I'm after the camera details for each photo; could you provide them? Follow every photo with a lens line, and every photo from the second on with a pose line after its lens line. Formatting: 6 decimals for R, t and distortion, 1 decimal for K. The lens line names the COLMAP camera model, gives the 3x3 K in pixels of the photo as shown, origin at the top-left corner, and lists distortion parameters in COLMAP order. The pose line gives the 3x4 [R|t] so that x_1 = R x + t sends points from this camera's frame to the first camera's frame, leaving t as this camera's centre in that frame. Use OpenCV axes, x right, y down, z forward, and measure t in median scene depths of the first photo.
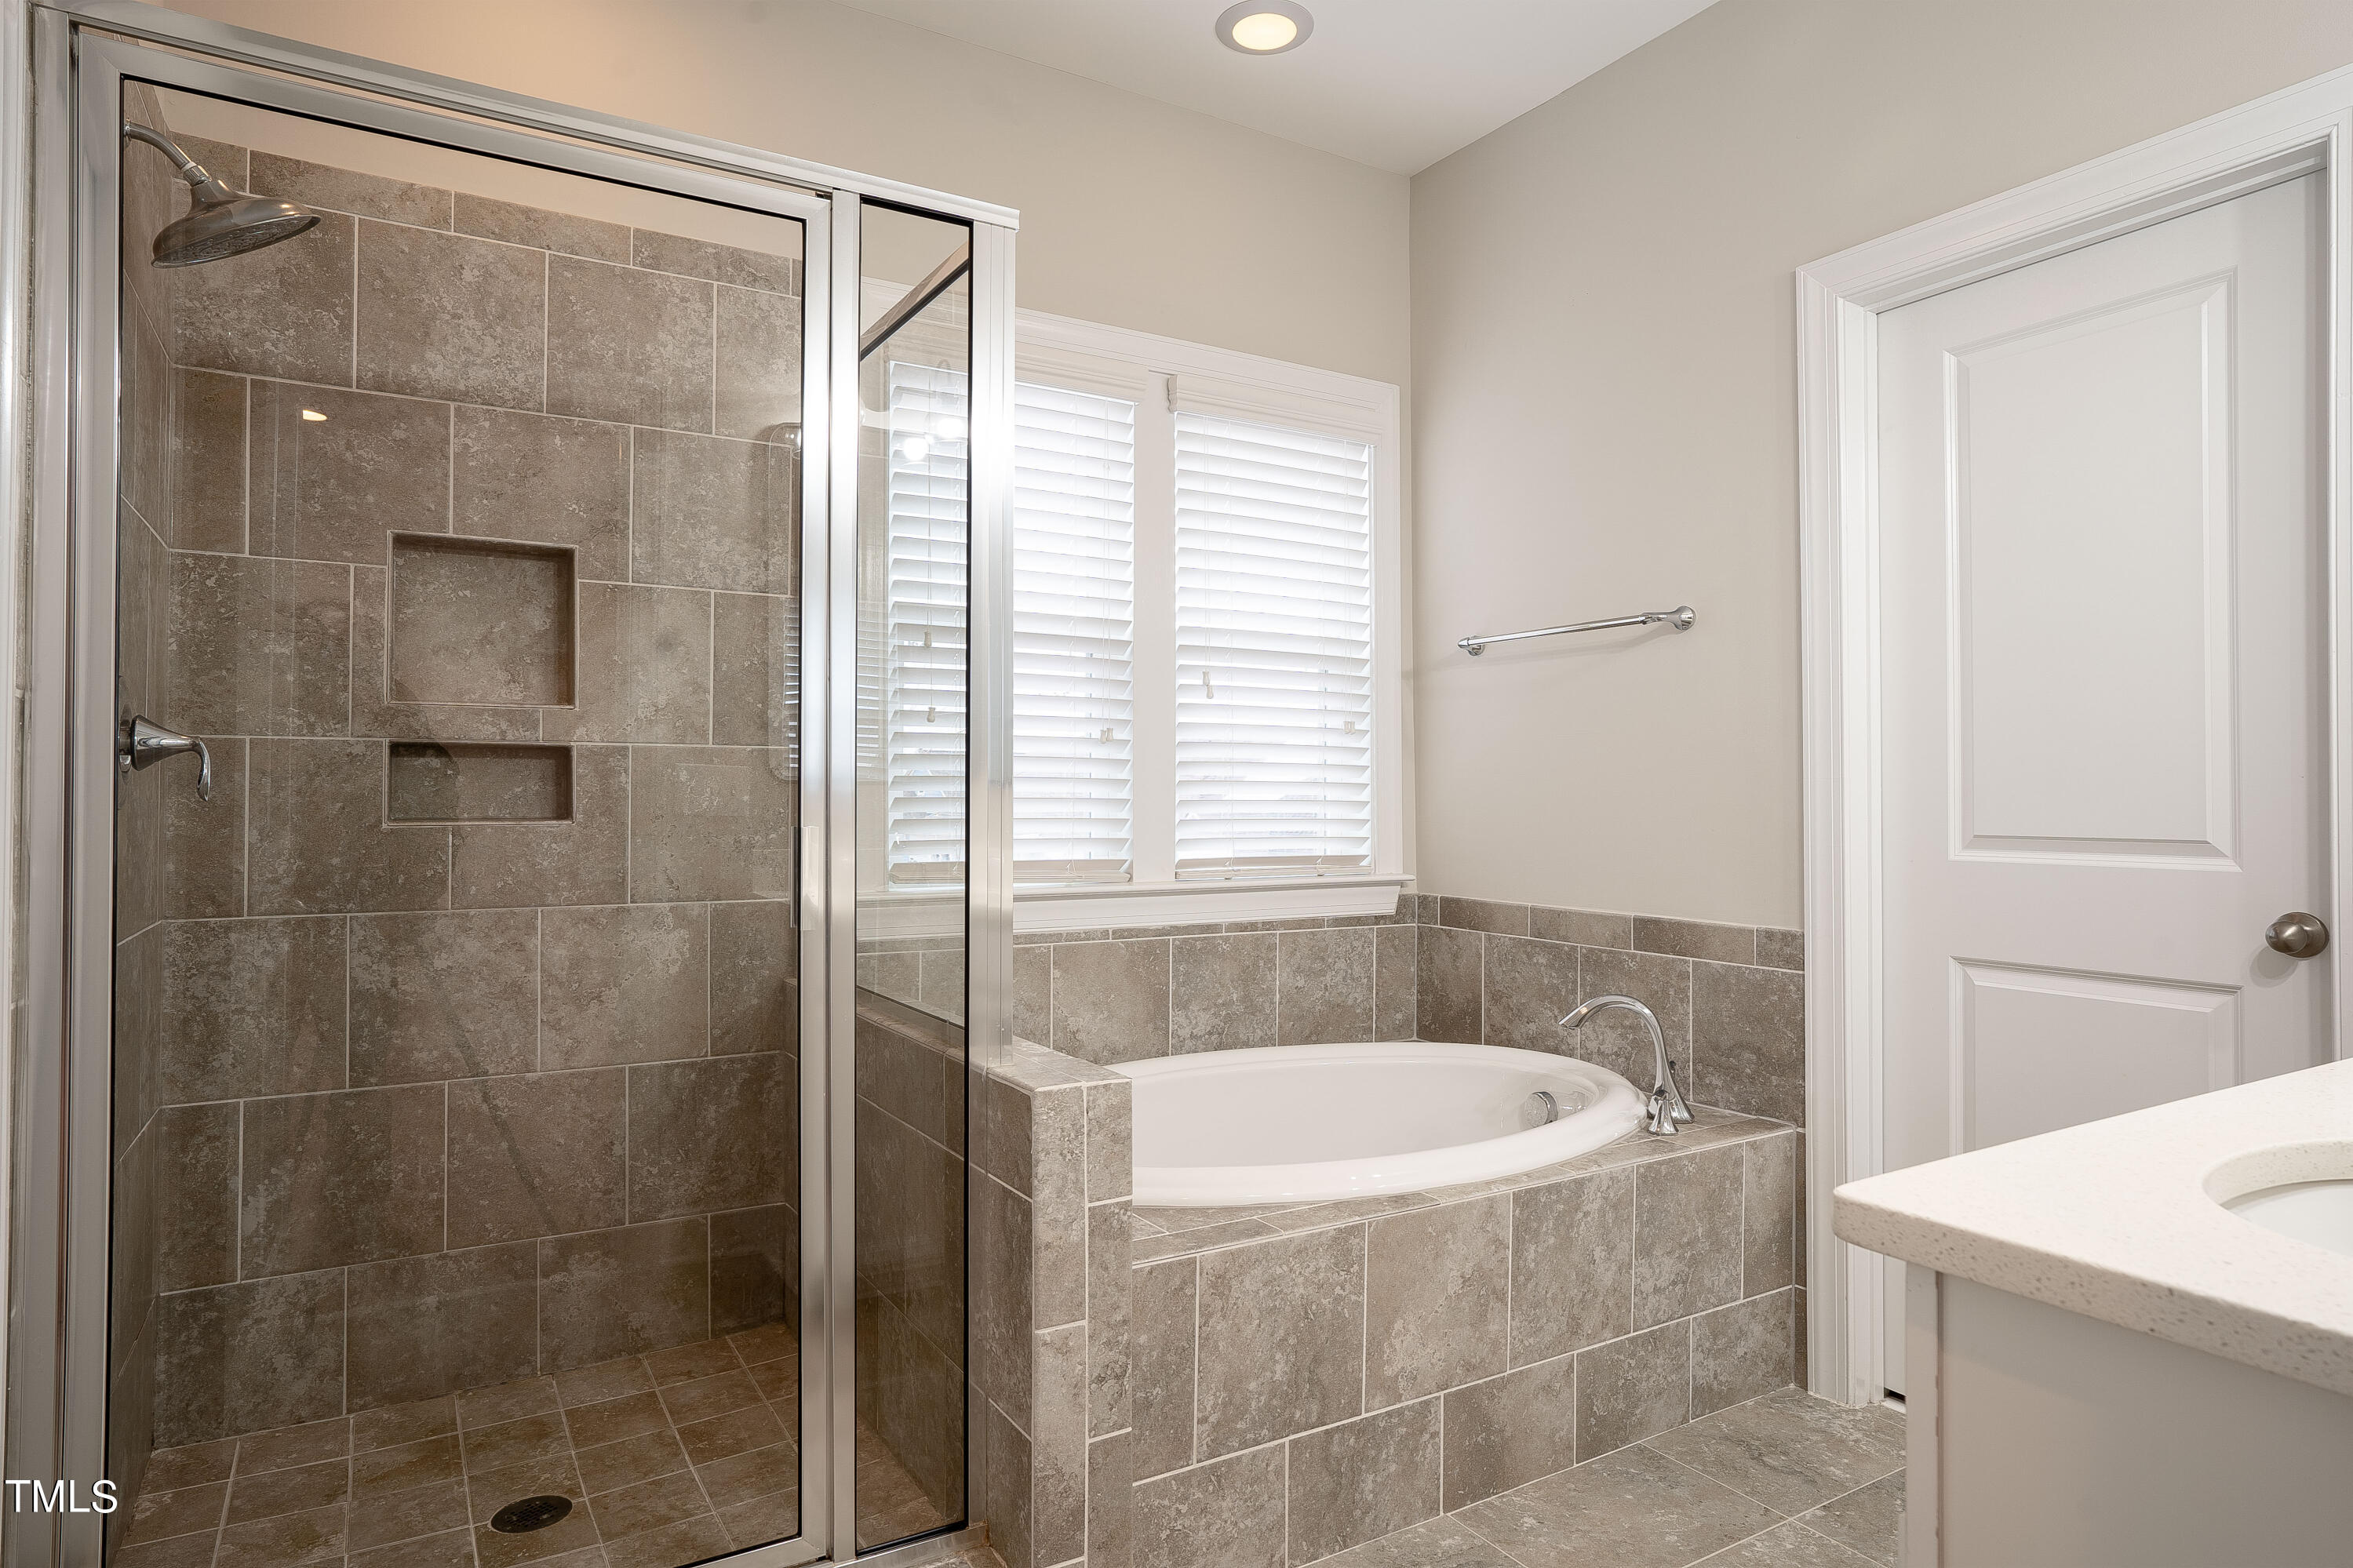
lens RADIAL K [[1342.9, 0, 1177.3], [0, 1342.9, 787.1], [0, 0, 1]] dist [-0.004143, -0.000018]
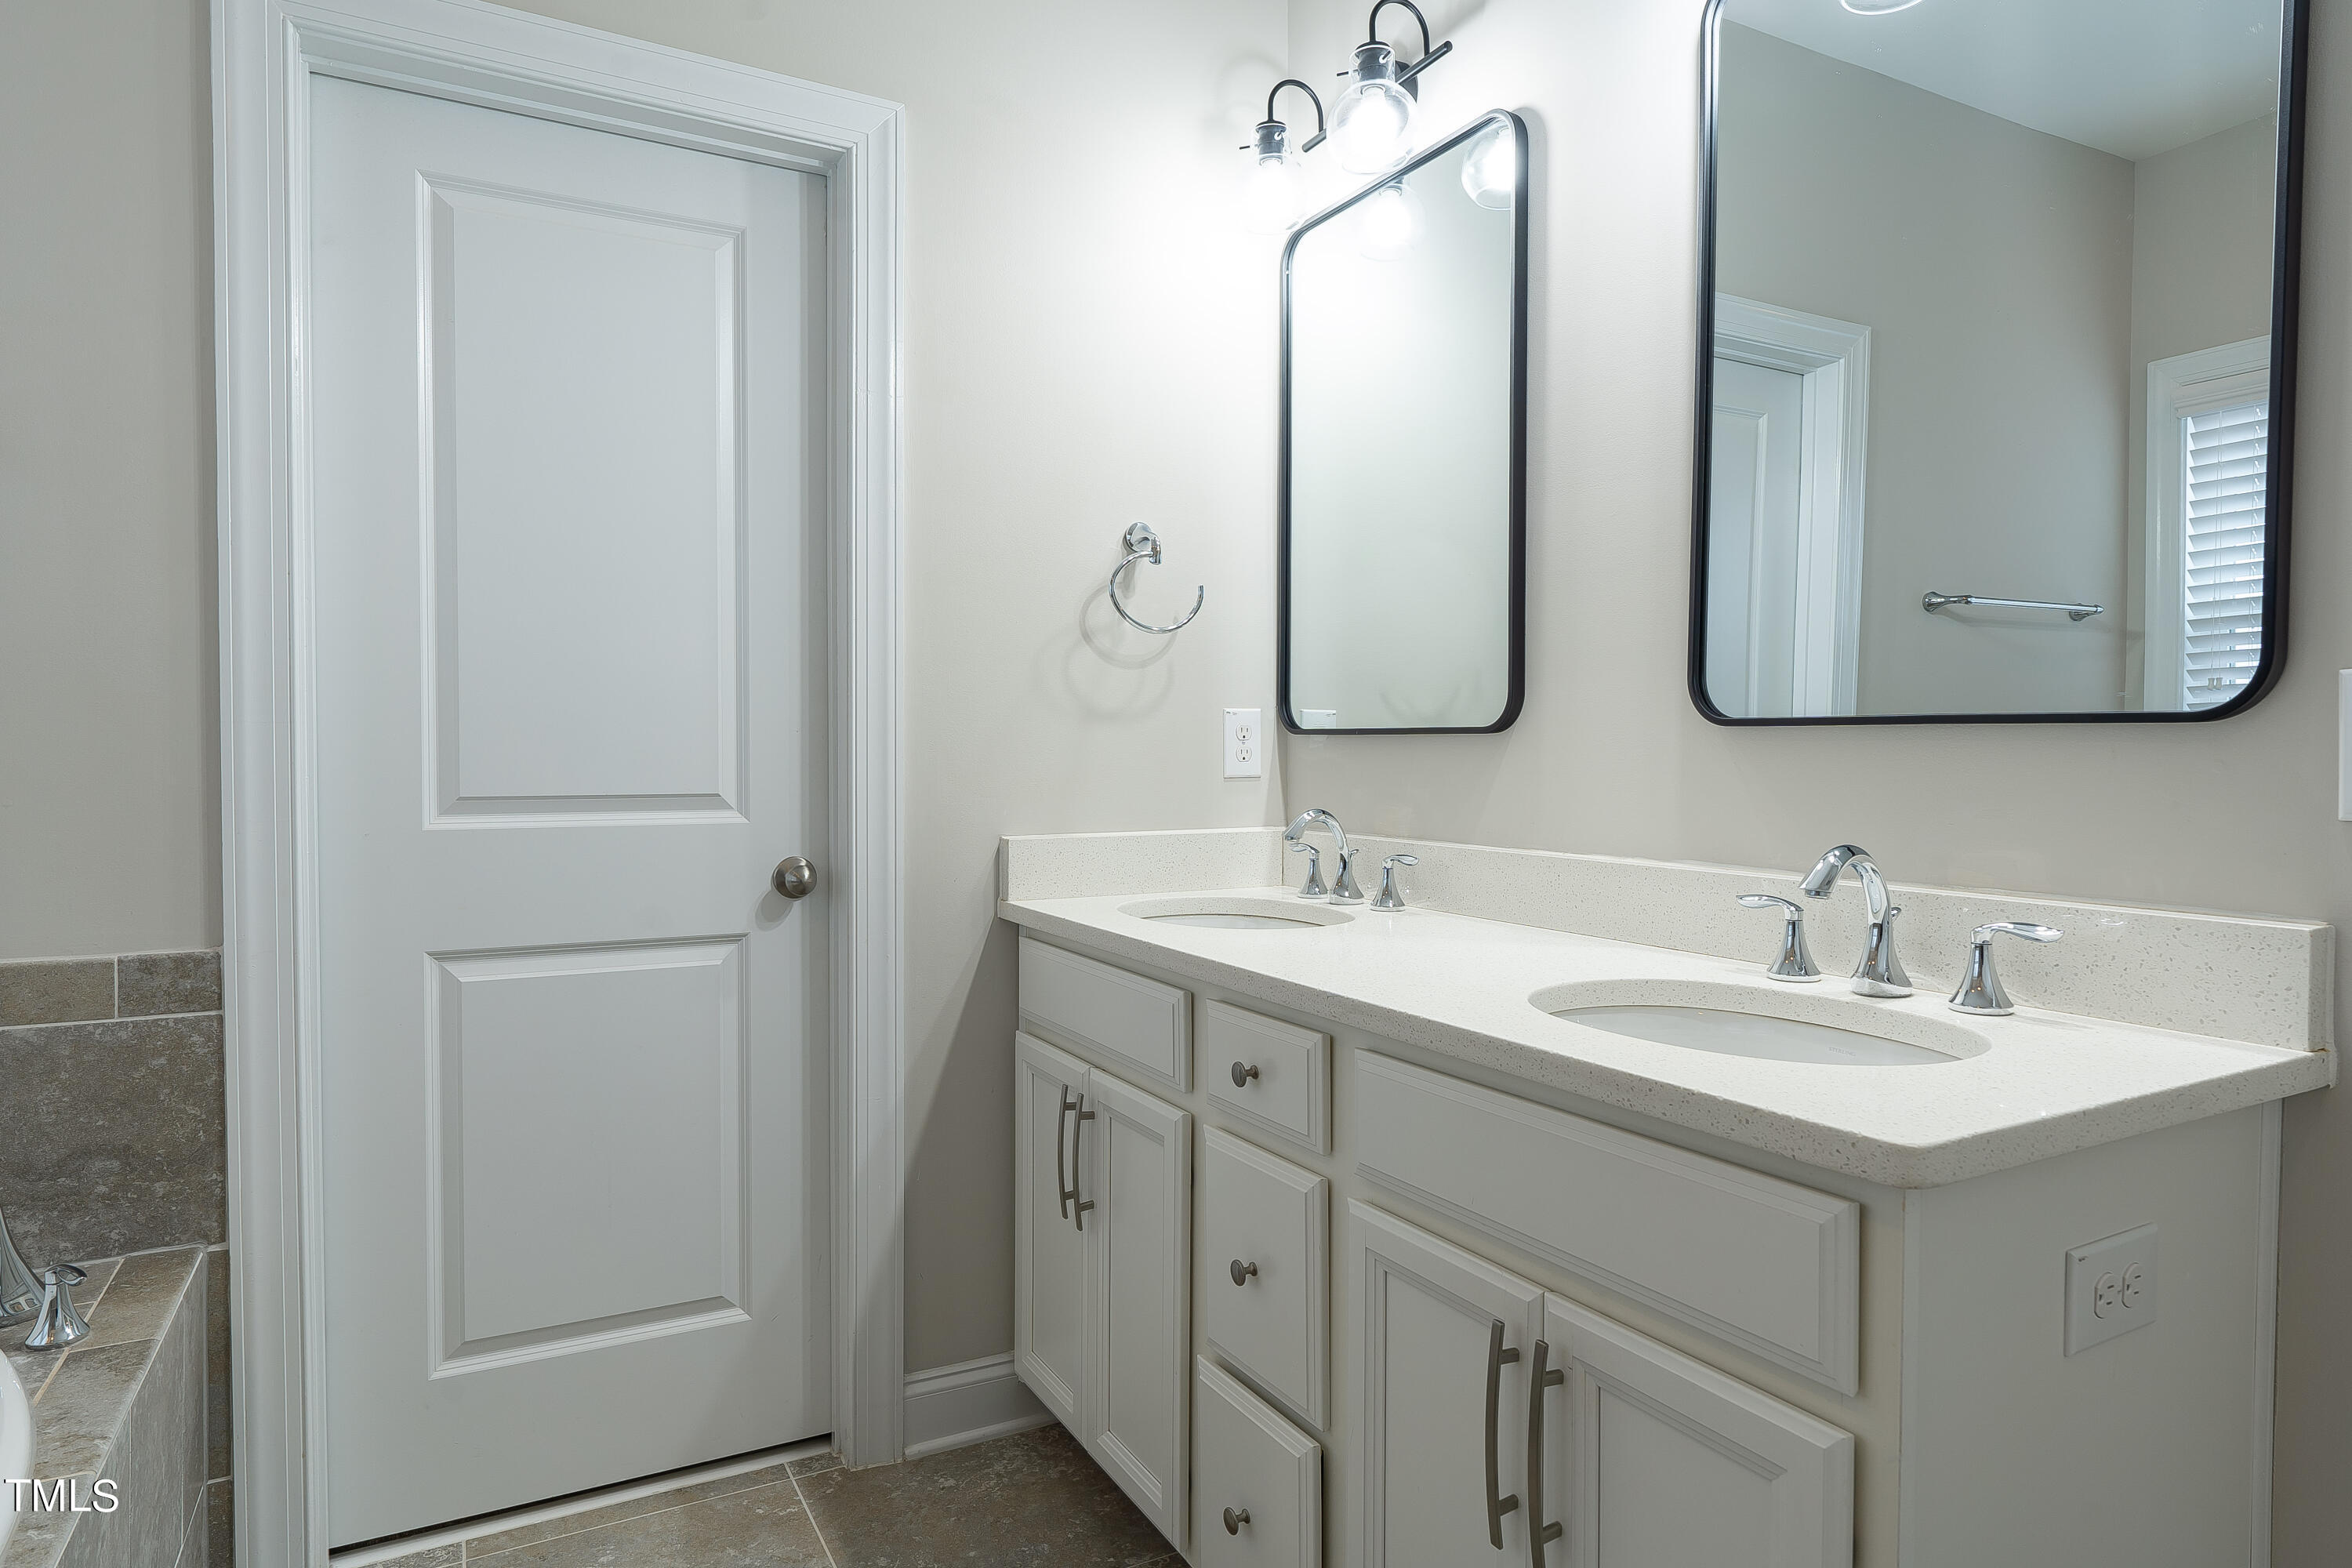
lens RADIAL K [[1342.5, 0, 1177.7], [0, 1342.5, 778.1], [0, 0, 1]] dist [-0.004143, -0.000018]
pose [[0.039626, -0.026872, 0.998853, -0.190055], [-0.012435, 0.999548, 0.027384, -0.002991], [-0.999137, -0.013506, 0.039274, 0.529126]]
